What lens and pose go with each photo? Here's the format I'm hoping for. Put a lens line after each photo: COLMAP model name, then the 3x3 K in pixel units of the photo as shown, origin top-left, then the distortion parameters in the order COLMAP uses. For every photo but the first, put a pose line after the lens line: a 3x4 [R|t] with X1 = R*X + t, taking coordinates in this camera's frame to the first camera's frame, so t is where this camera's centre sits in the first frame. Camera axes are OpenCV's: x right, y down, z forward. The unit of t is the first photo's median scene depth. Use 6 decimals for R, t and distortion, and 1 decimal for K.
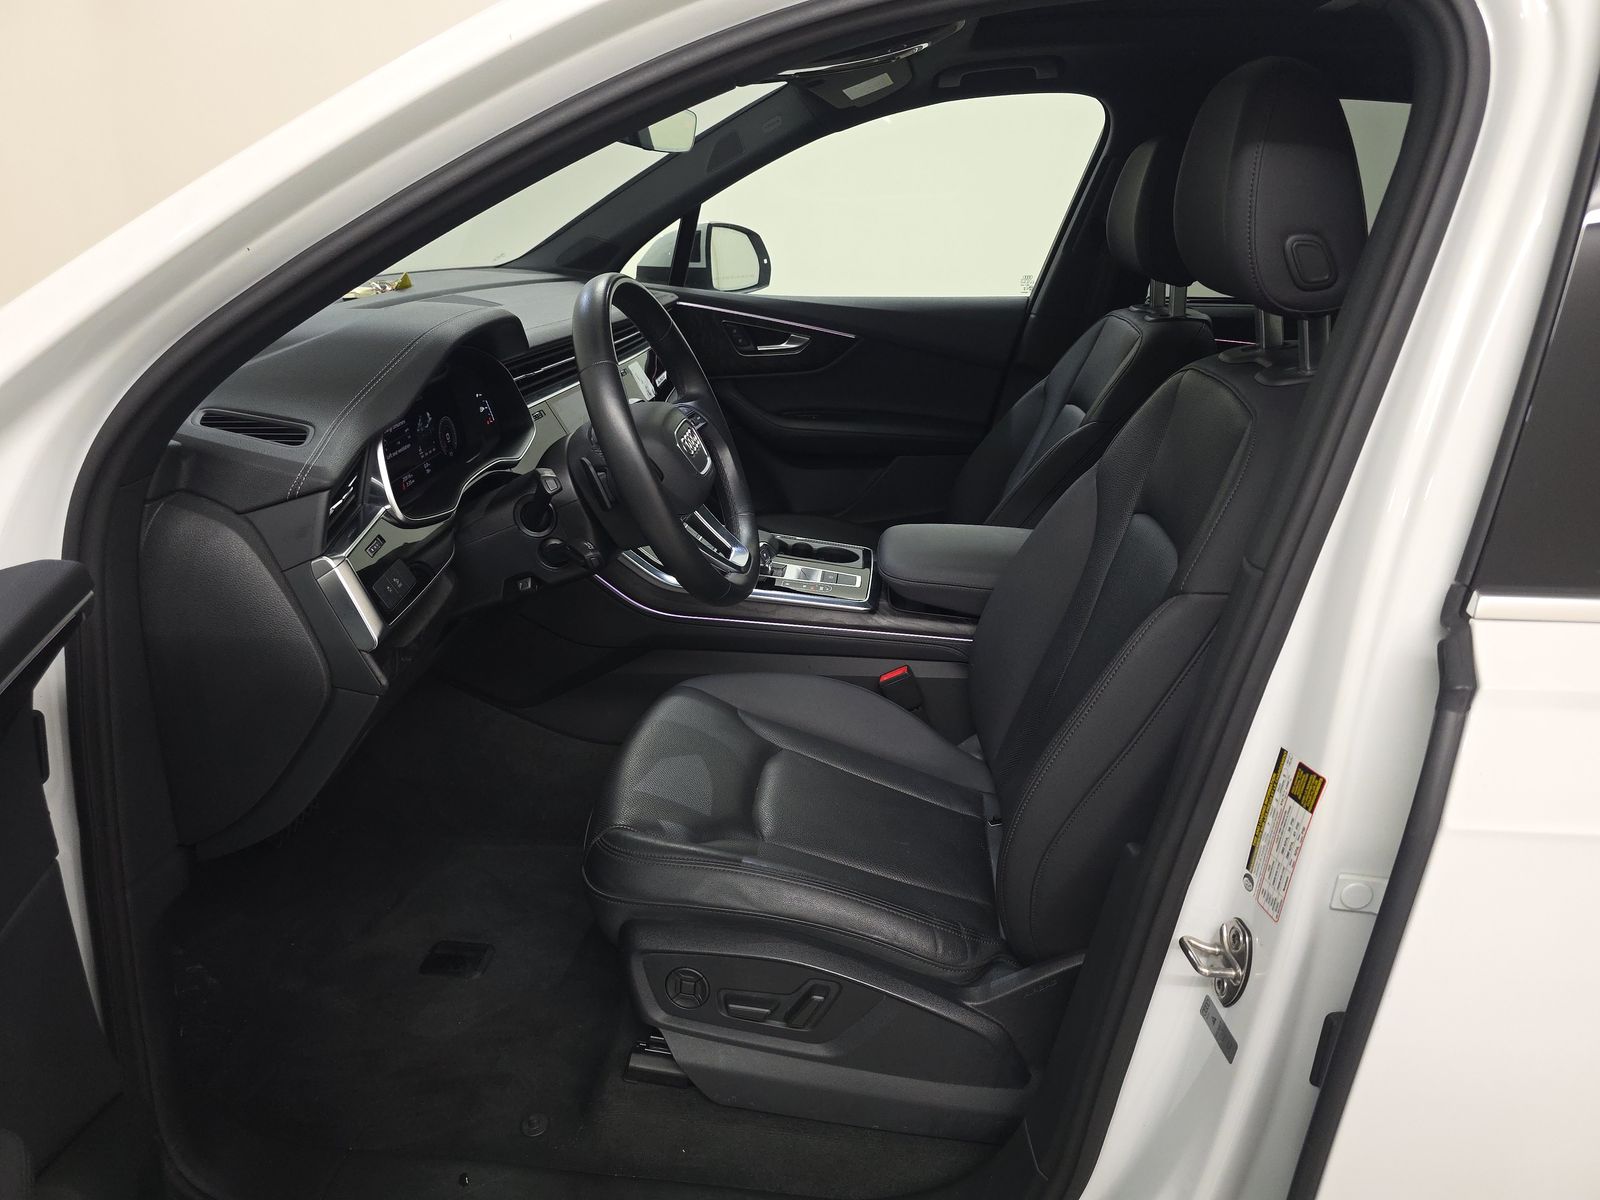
lens RADIAL K [[1062.1, 0, 803.8], [0, 1062.1, 613.4], [0, 0, 1]] dist [0.032719, -0.030316]
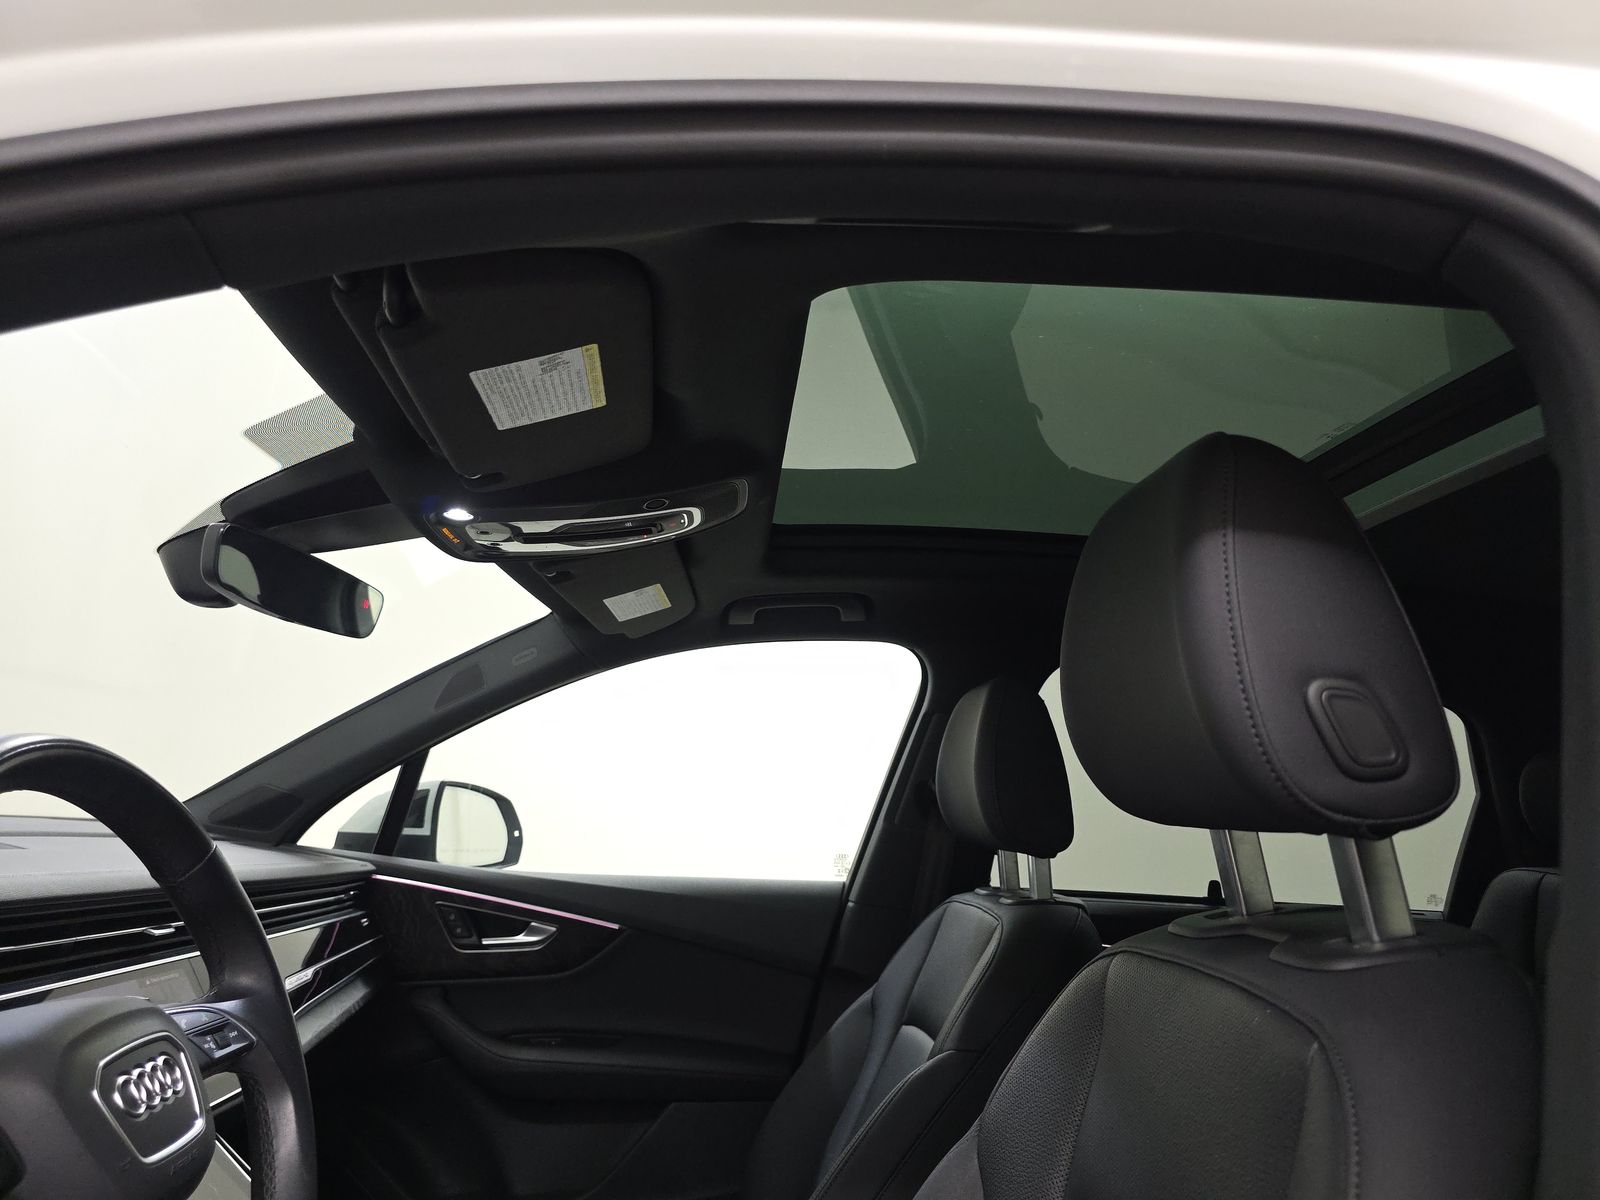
lens RADIAL K [[1083.3, 0, 800.0], [0, 1083.3, 600.0], [0, 0, 1]] dist [0.053316, -0.053945]
pose [[0.986279, 0.066968, 0.150897, 0.043487], [0.025666, 0.840716, -0.540867, -0.037687], [-0.163082, 0.537318, 0.827462, 0.229977]]
